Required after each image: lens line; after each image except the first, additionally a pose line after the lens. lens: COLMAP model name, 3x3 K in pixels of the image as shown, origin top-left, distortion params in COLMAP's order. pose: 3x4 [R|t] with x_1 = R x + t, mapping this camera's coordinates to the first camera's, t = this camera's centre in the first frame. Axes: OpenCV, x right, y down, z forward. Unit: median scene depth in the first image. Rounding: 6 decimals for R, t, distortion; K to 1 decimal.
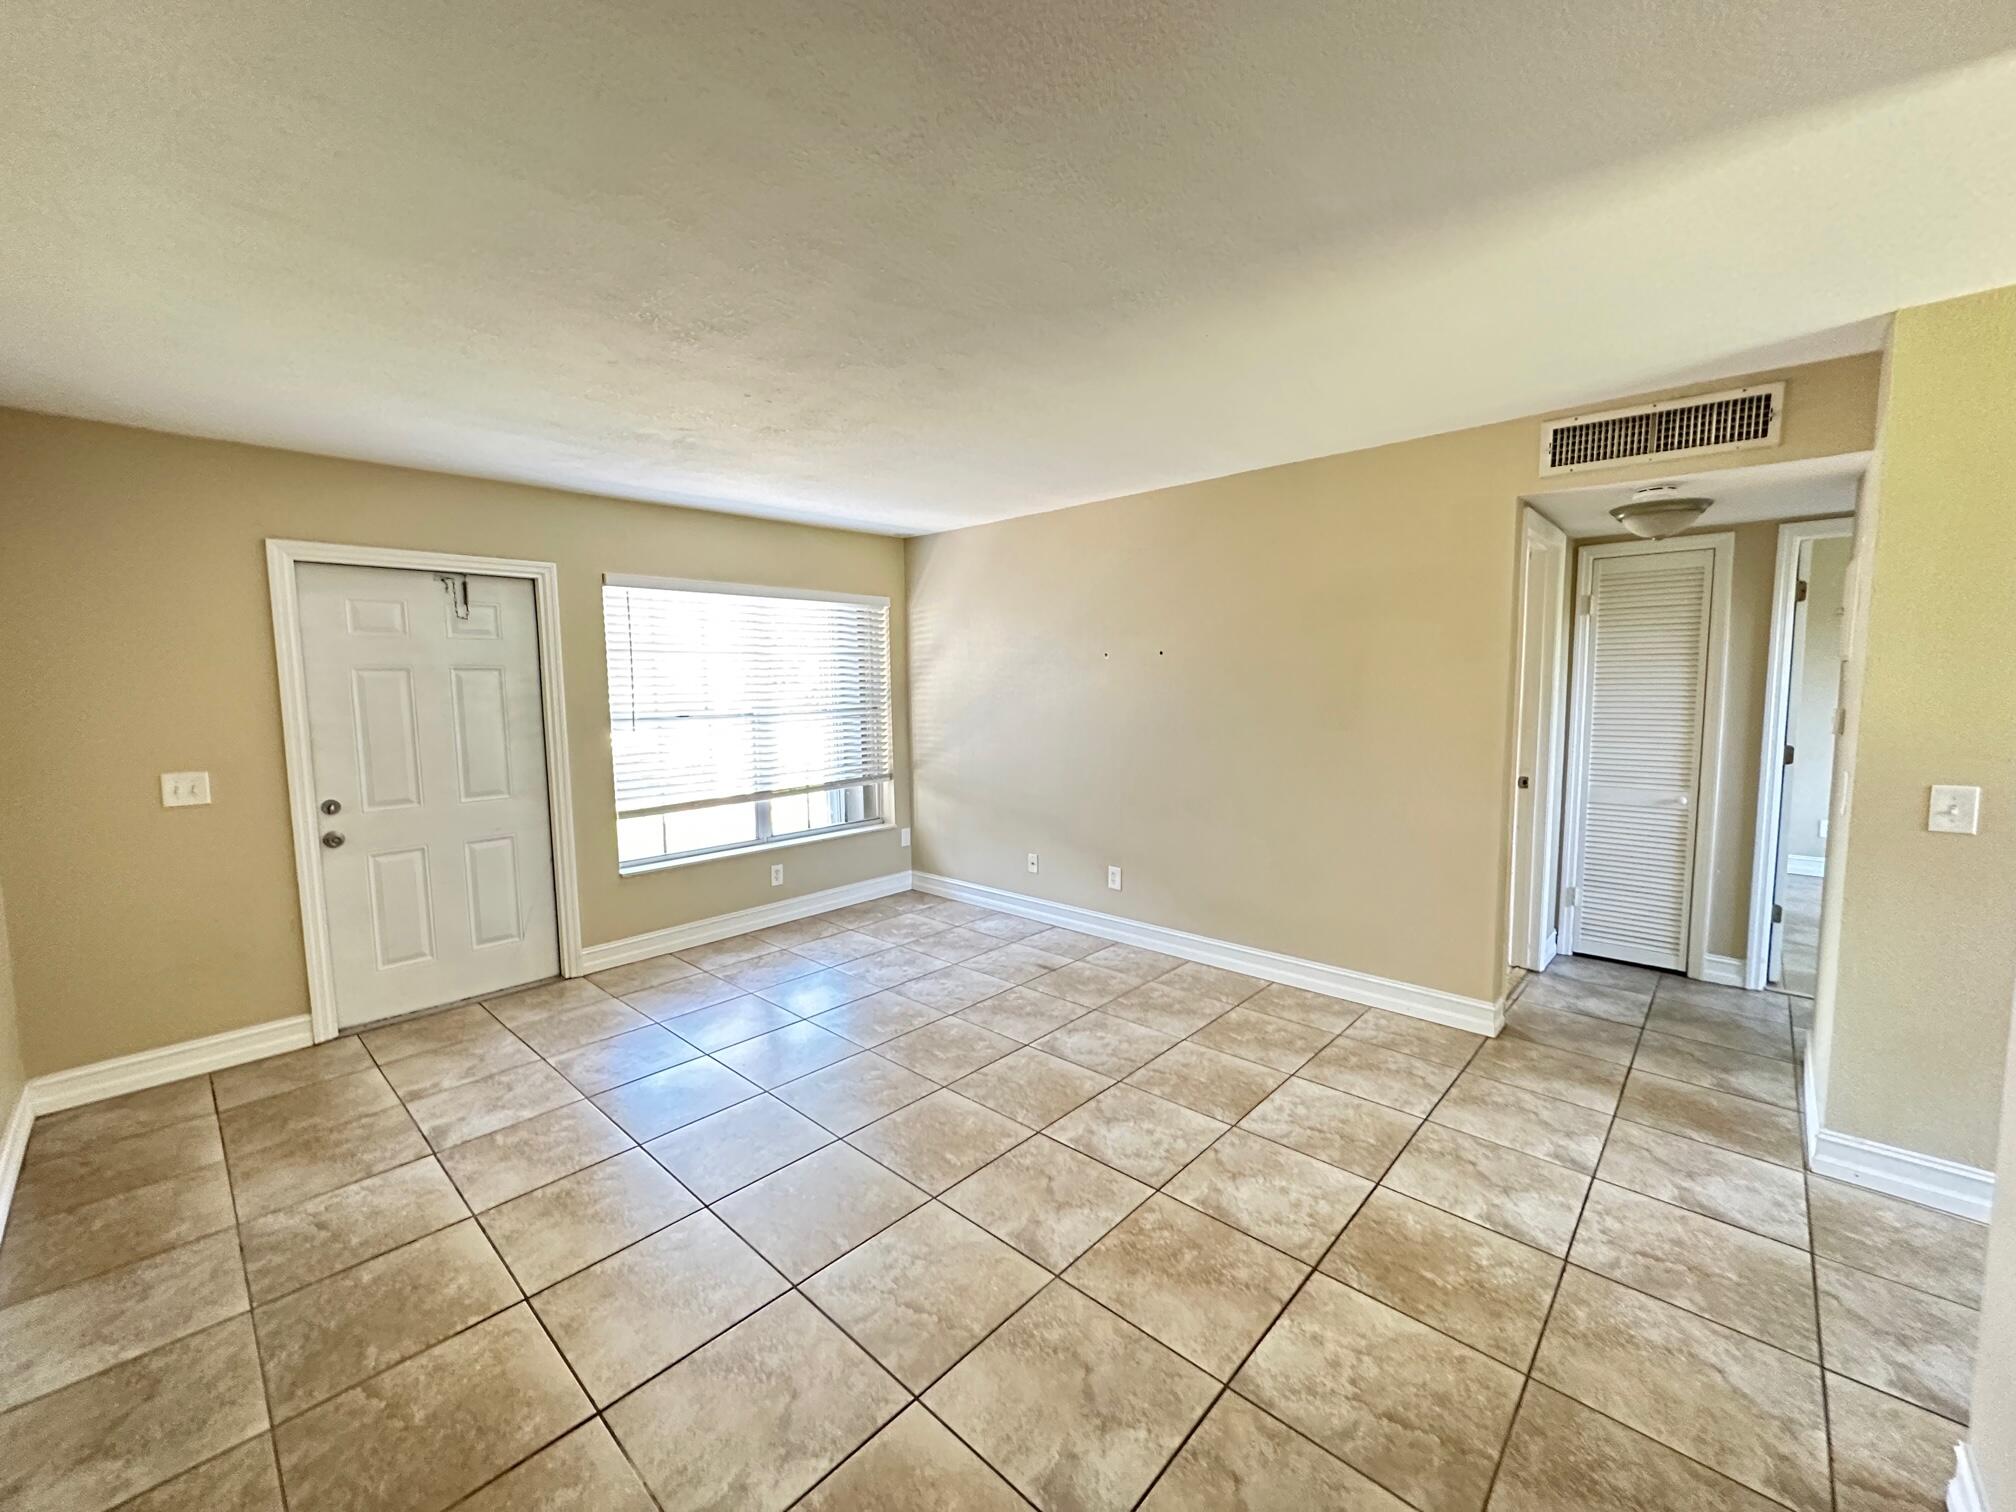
lens RADIAL K [[804.2, 0, 1014.7], [0, 804.2, 756.2], [0, 0, 1]] dist [0.000558, 0.000520]
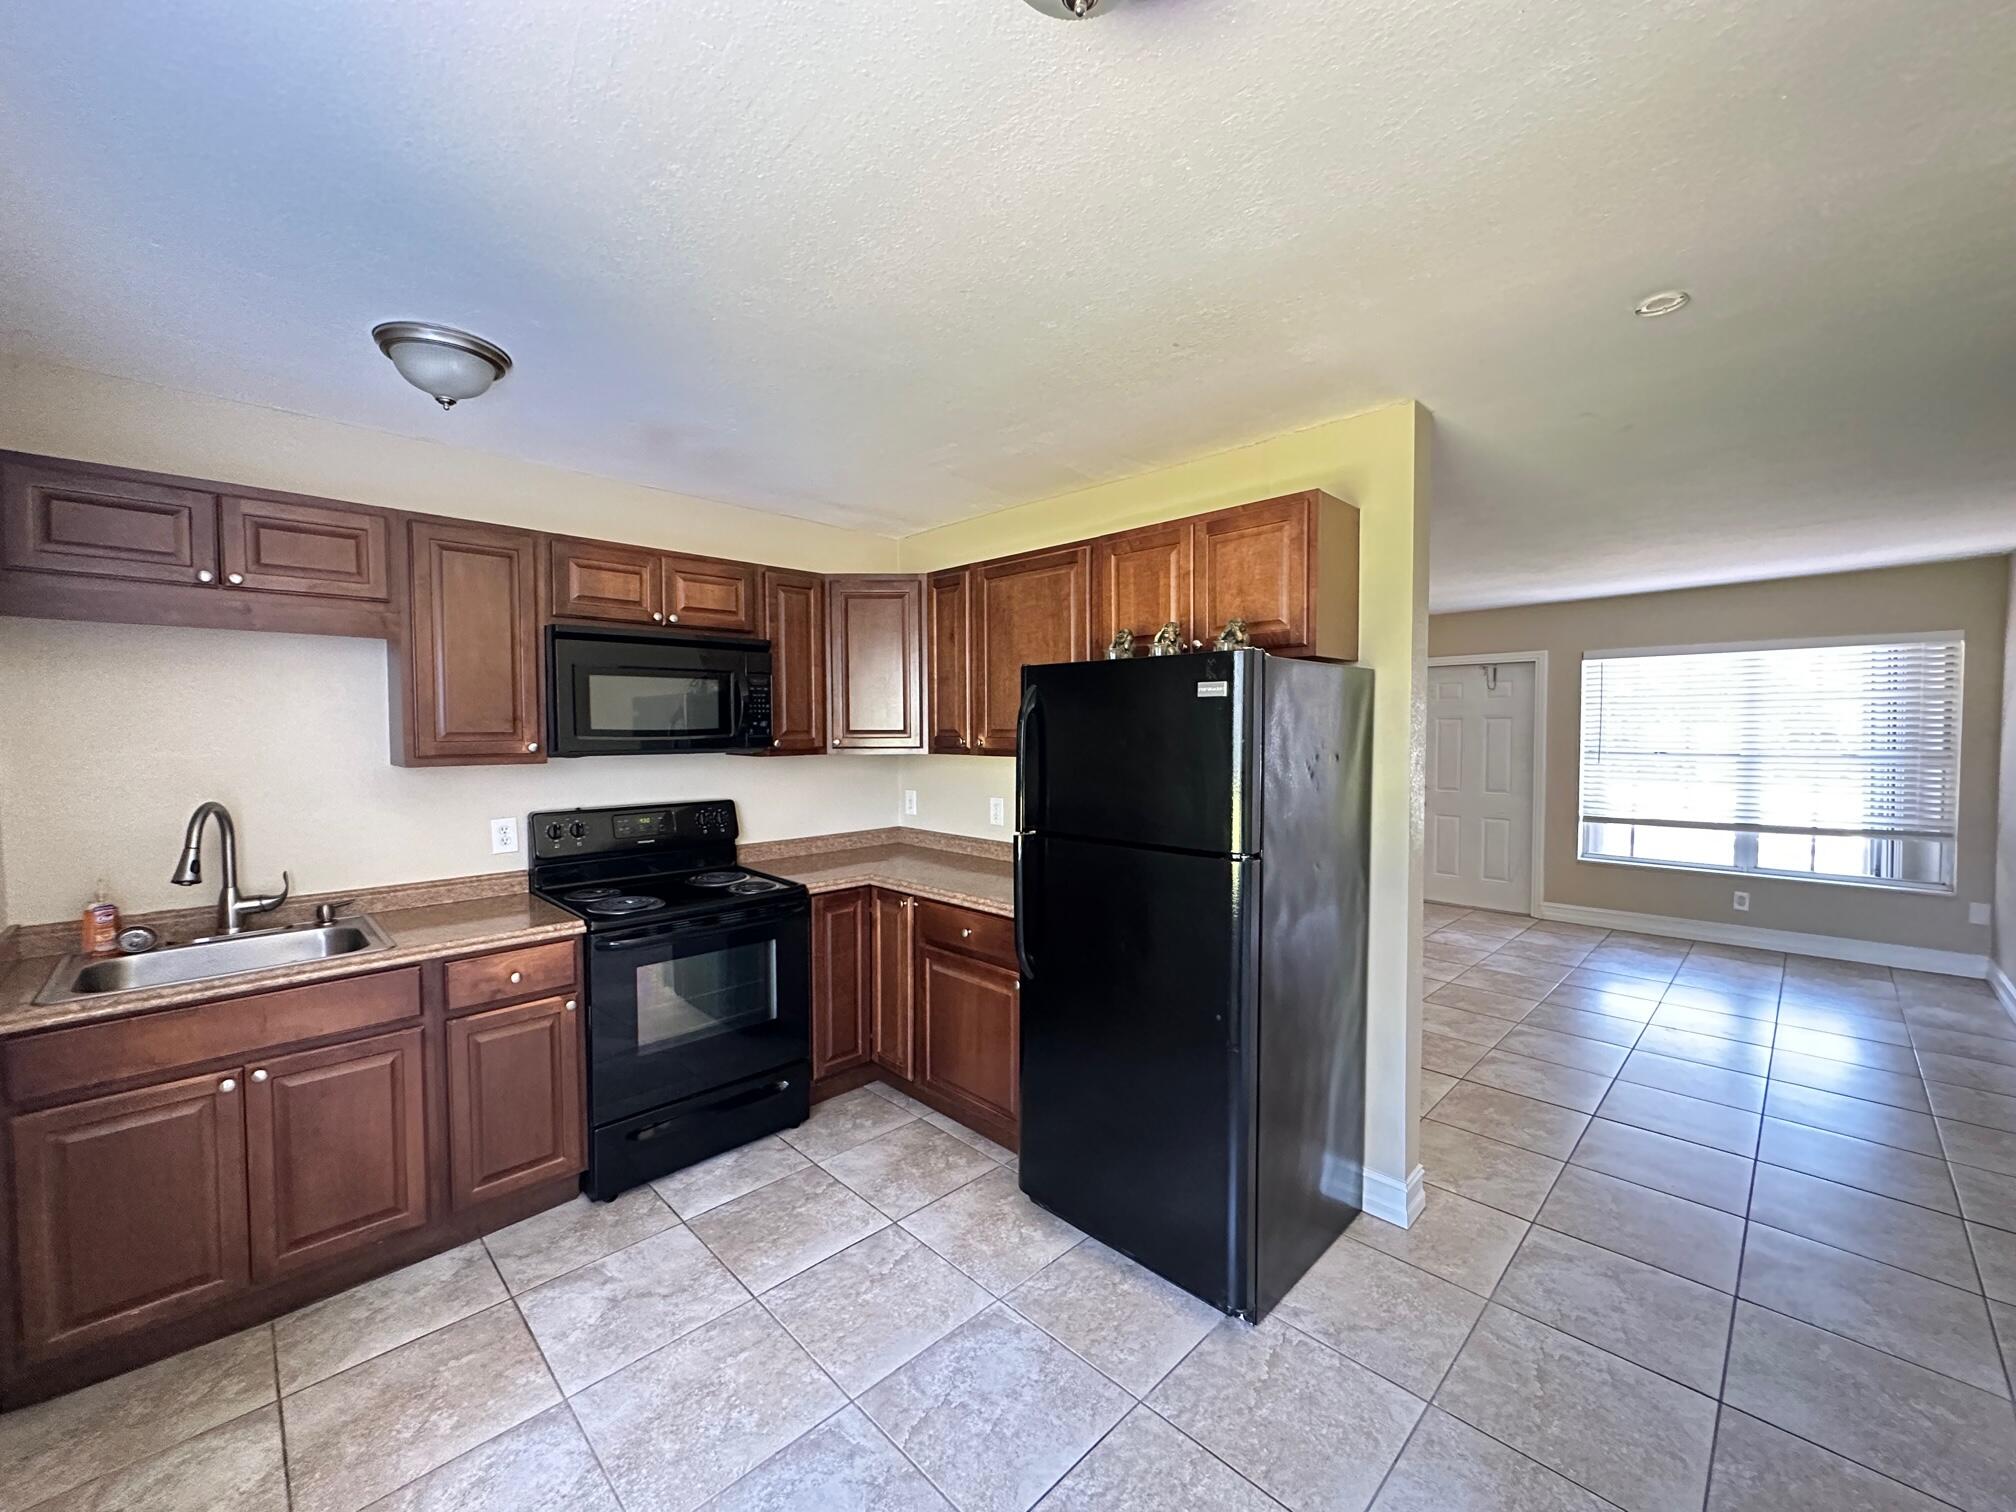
lens RADIAL K [[804.2, 0, 1014.7], [0, 804.2, 756.2], [0, 0, 1]] dist [0.000558, 0.000520]
pose [[-0.033866, 0.043787, -0.998467, 0.936806], [-0.091920, 0.994669, 0.046738, -0.010638], [0.995190, 0.093362, -0.029661, 0.029112]]
